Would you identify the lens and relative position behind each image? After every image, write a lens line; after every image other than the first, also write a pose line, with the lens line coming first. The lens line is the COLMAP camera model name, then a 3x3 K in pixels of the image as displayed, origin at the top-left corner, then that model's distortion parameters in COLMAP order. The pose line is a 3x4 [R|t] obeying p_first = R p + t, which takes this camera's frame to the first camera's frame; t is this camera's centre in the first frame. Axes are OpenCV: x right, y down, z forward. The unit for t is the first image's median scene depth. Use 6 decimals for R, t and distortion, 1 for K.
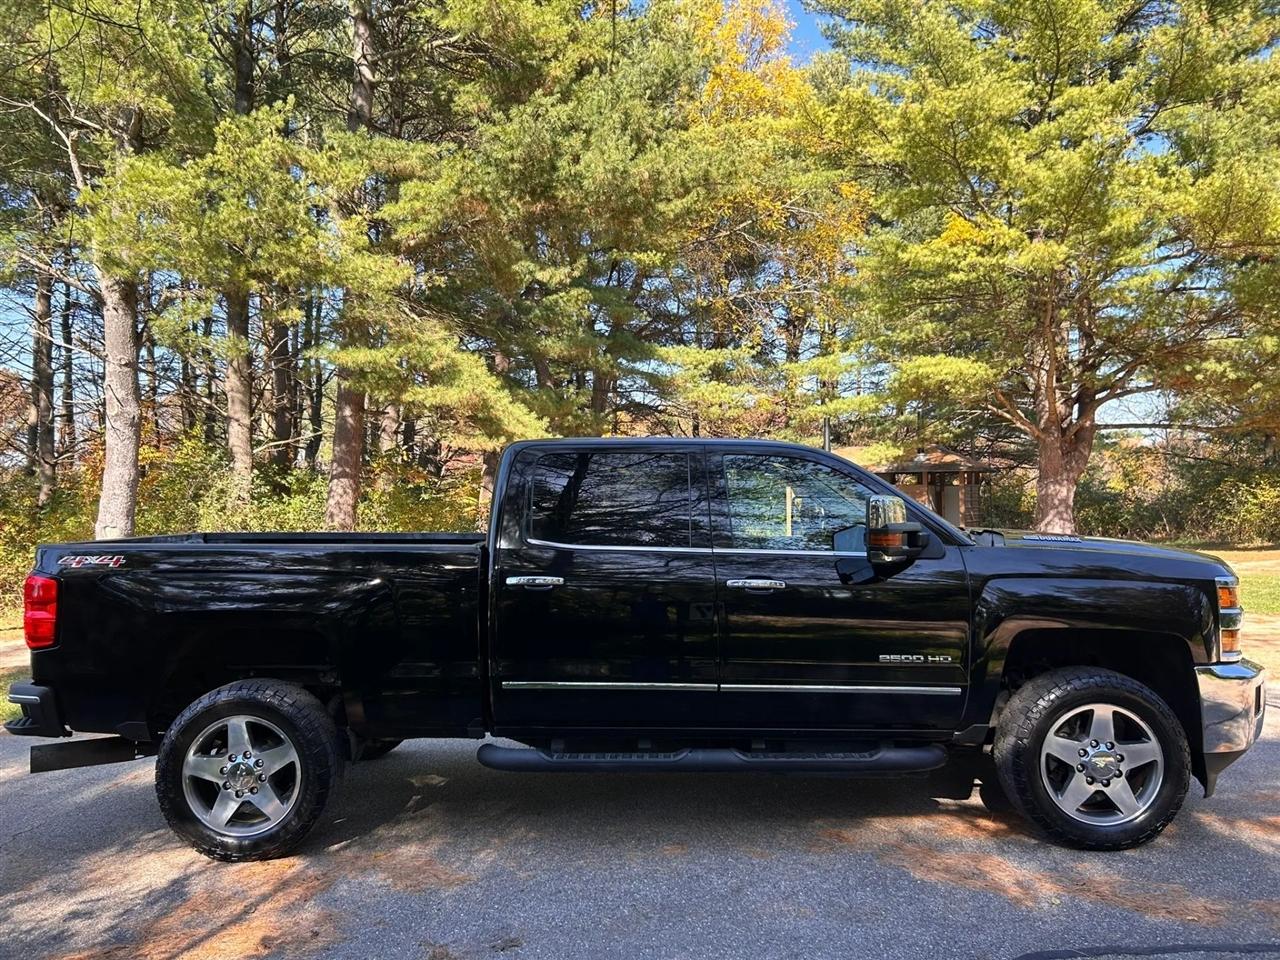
lens RADIAL K [[977.4, 0, 632.8], [0, 977.4, 475.9], [0, 0, 1]] dist [0.046455, -0.047507]
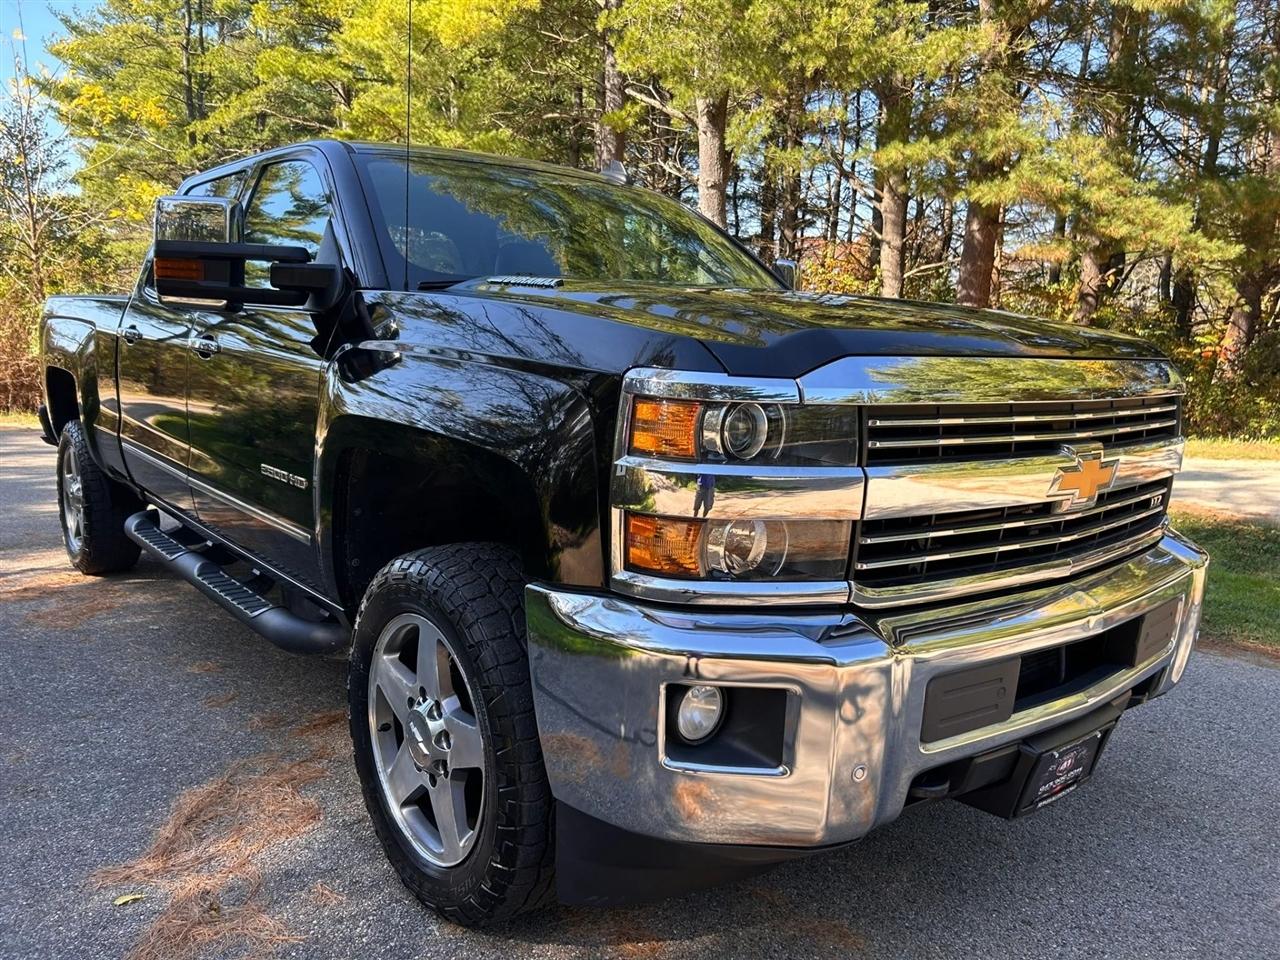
lens RADIAL K [[977.4, 0, 633.7], [0, 977.4, 479.9], [0, 0, 1]] dist [0.046455, -0.047507]
pose [[0.640864, 0.136547, -0.755413, 0.855429], [-0.016988, 0.986335, 0.163875, 0.082836], [0.767467, -0.092189, 0.634426, 0.754726]]
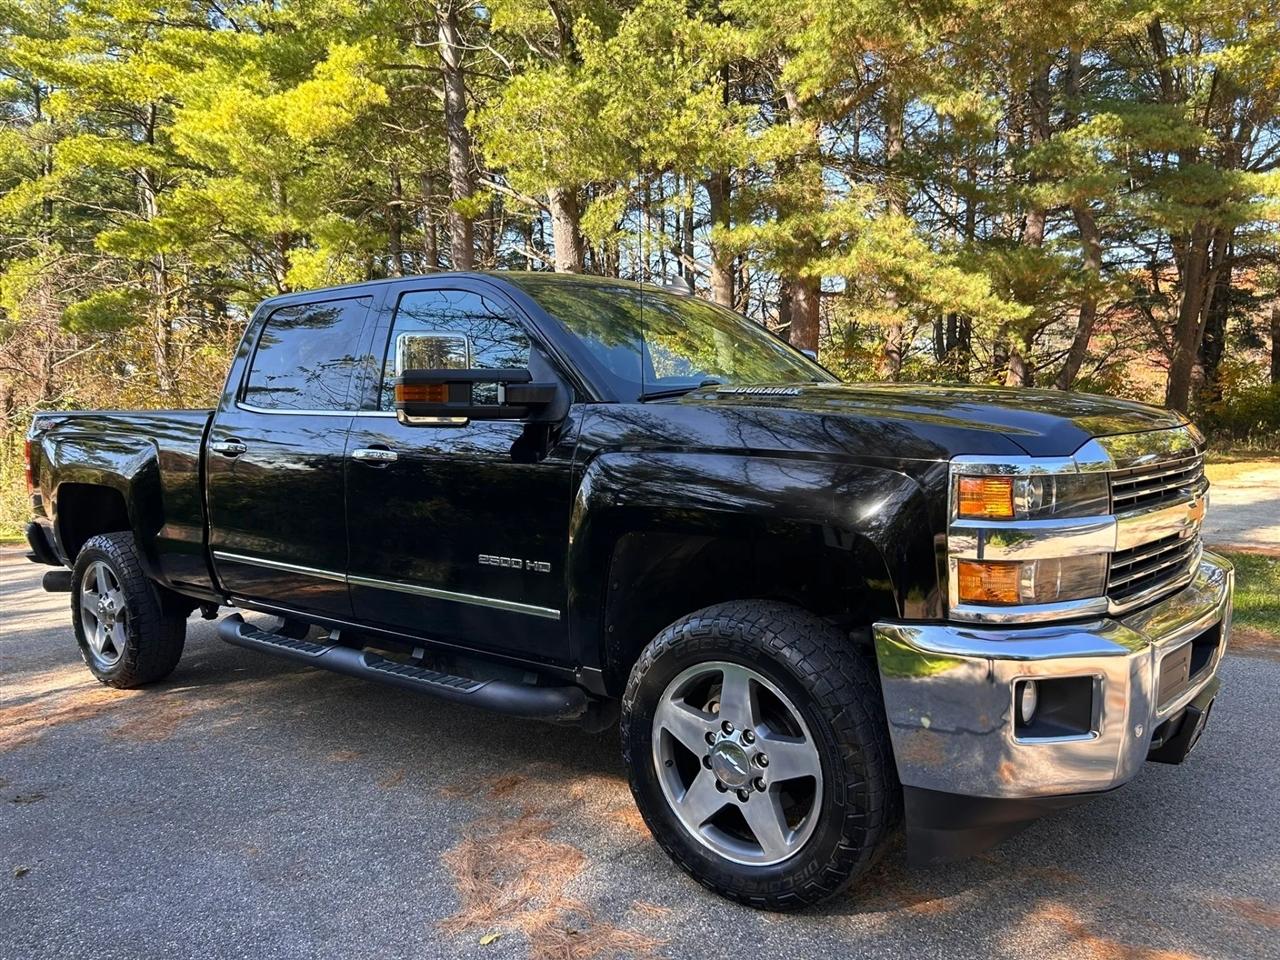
lens RADIAL K [[977.4, 0, 630.5], [0, 977.4, 473.3], [0, 0, 1]] dist [0.046455, -0.047507]
pose [[0.781901, 0.030184, -0.622671, 0.762106], [0.035764, 0.995010, 0.093143, 0.057481], [0.622376, -0.095098, 0.776920, 0.496006]]
